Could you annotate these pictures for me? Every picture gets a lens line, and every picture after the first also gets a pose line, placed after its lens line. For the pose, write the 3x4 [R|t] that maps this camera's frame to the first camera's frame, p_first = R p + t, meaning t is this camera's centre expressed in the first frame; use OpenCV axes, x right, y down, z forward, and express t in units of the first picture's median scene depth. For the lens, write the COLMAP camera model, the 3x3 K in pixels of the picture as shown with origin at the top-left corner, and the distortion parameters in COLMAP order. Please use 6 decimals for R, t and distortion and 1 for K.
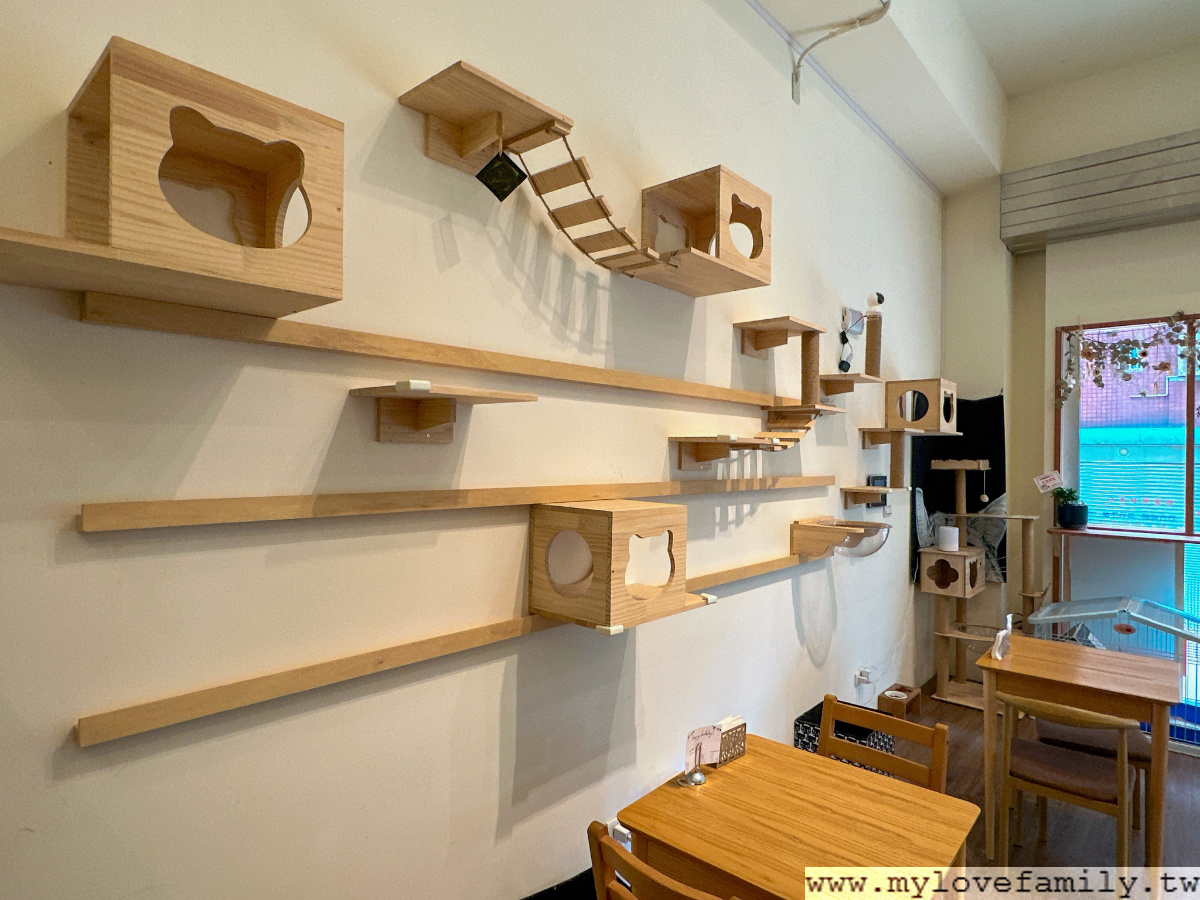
lens RADIAL K [[678.5, 0, 596.7], [0, 678.5, 451.2], [0, 0, 1]] dist [0.001562, 0.000706]
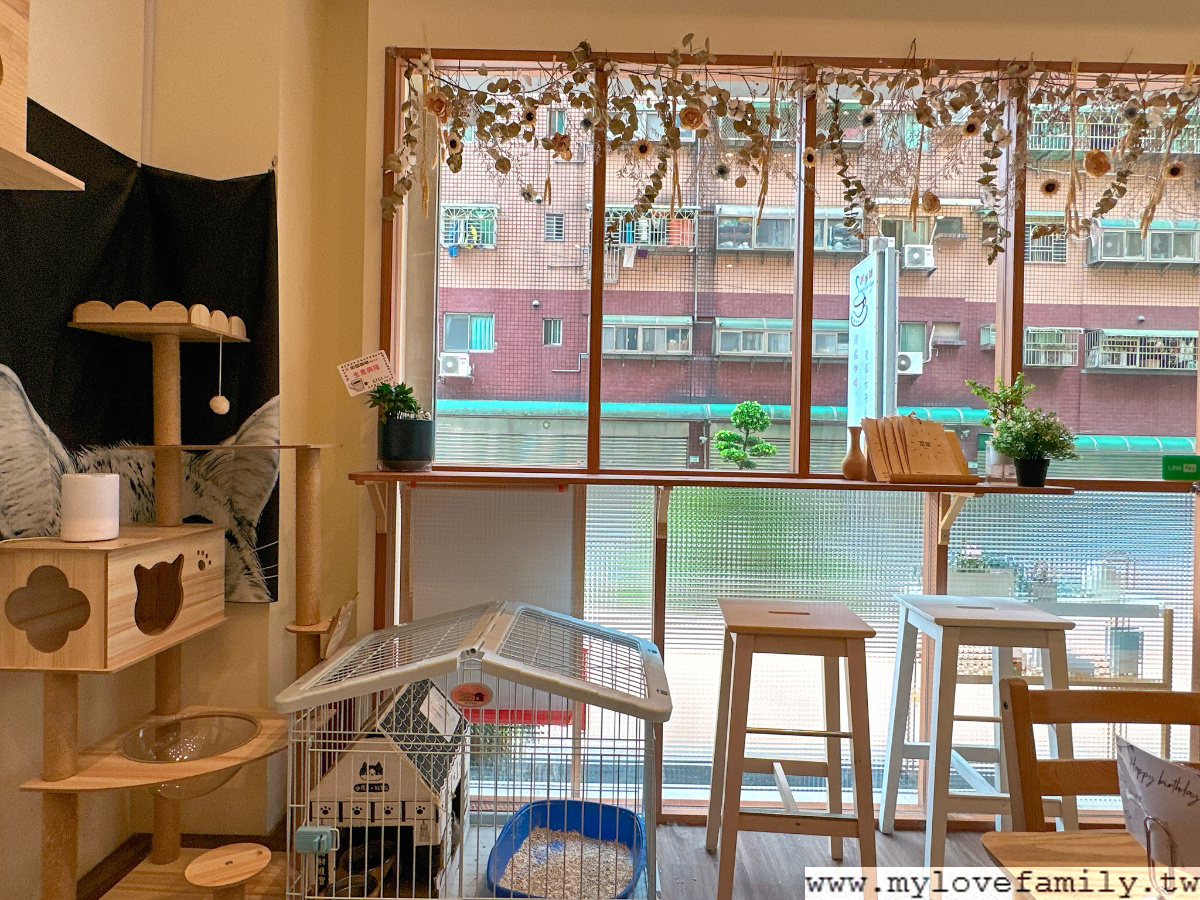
lens RADIAL K [[678.5, 0, 596.7], [0, 678.5, 451.2], [0, 0, 1]] dist [0.001562, 0.000706]
pose [[0.745596, 0.004821, 0.666381, 0.480787], [-0.011226, 0.999923, 0.005325, 0.095602], [-0.666304, -0.011451, 0.745592, 0.556836]]
